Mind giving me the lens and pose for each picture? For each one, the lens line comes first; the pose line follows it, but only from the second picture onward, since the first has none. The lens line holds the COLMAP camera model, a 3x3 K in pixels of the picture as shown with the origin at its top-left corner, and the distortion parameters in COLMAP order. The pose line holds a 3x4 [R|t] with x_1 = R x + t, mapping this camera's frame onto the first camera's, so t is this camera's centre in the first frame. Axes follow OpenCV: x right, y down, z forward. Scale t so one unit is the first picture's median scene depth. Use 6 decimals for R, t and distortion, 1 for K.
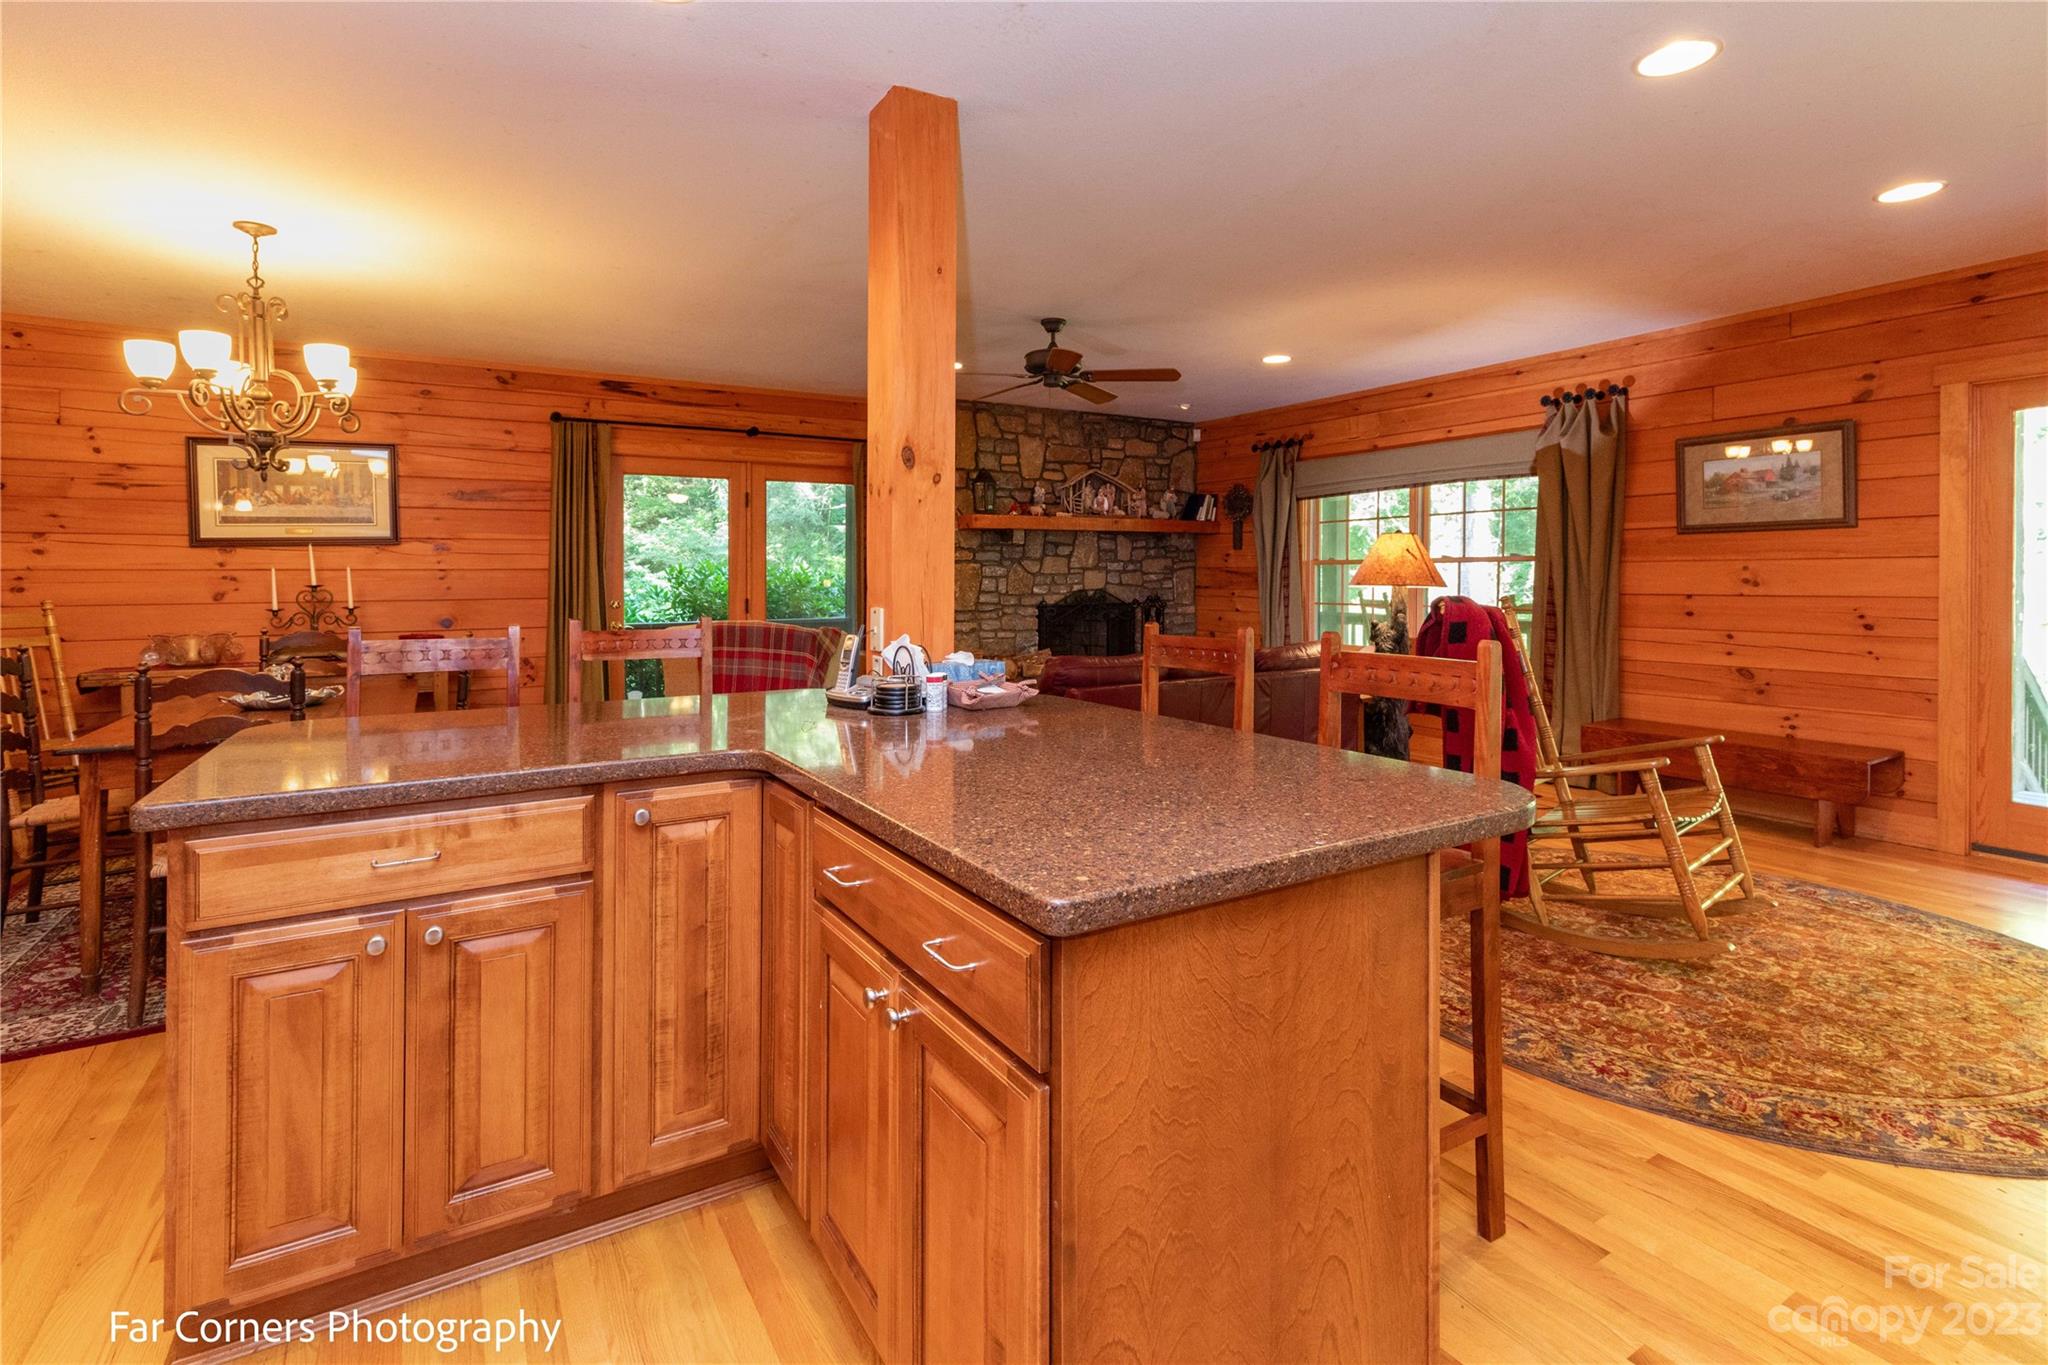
lens RADIAL K [[965.9, 0, 1013.7], [0, 965.9, 574.2], [0, 0, 1]] dist [0.004280, -0.000841]
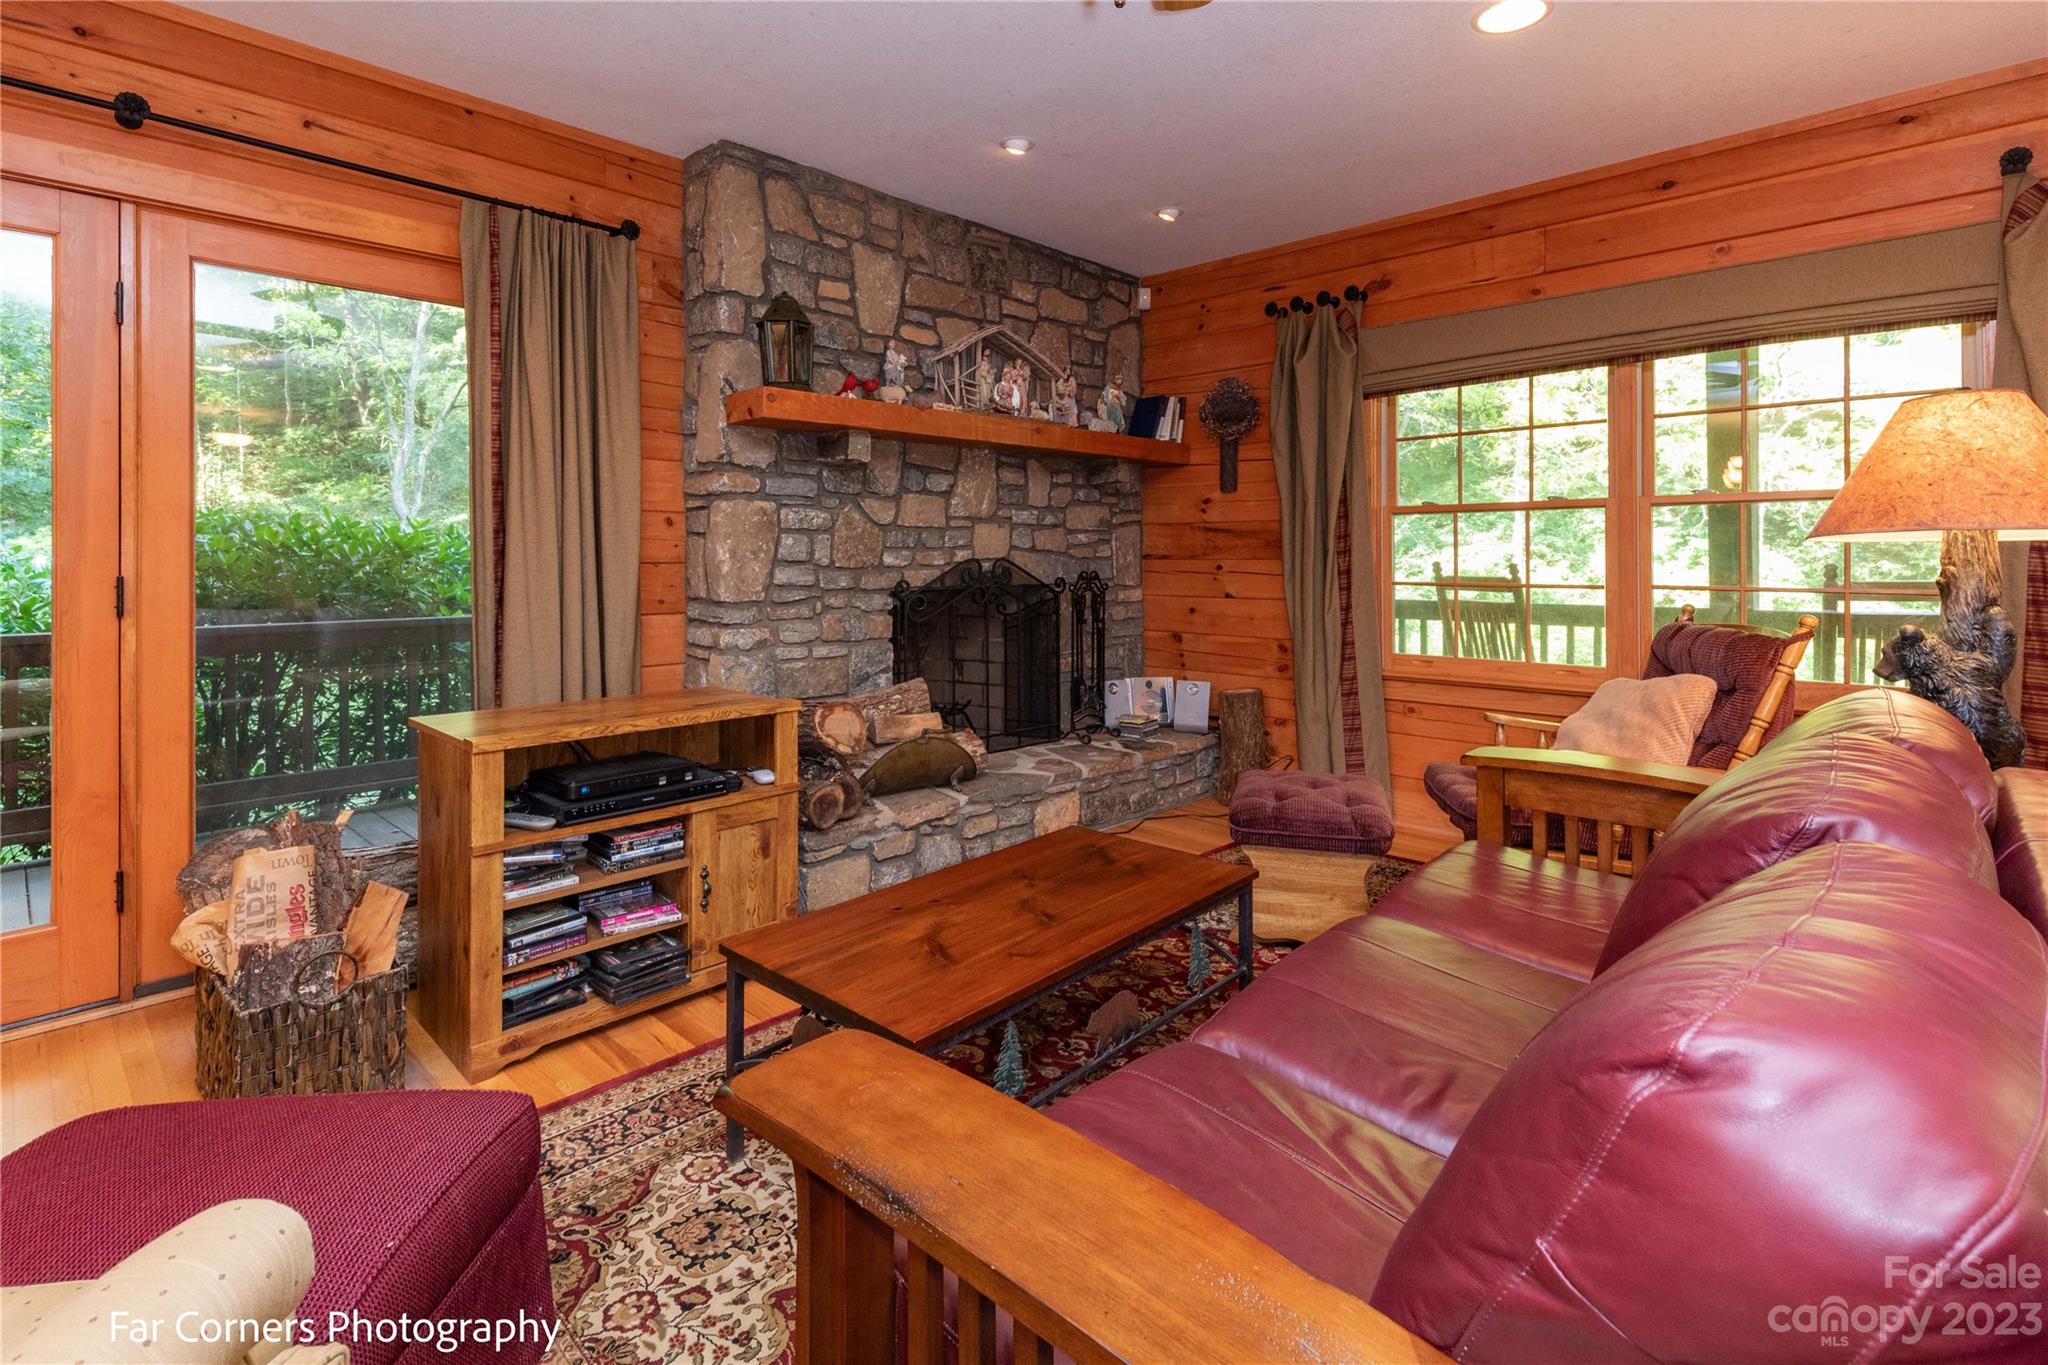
lens RADIAL K [[965.9, 0, 1018.5], [0, 965.9, 572.9], [0, 0, 1]] dist [0.004280, -0.000841]
pose [[0.966738, -0.001698, 0.255762, -0.039682], [-0.002485, 0.999868, 0.016035, 0.015576], [-0.255755, -0.016137, 0.966607, 0.508937]]
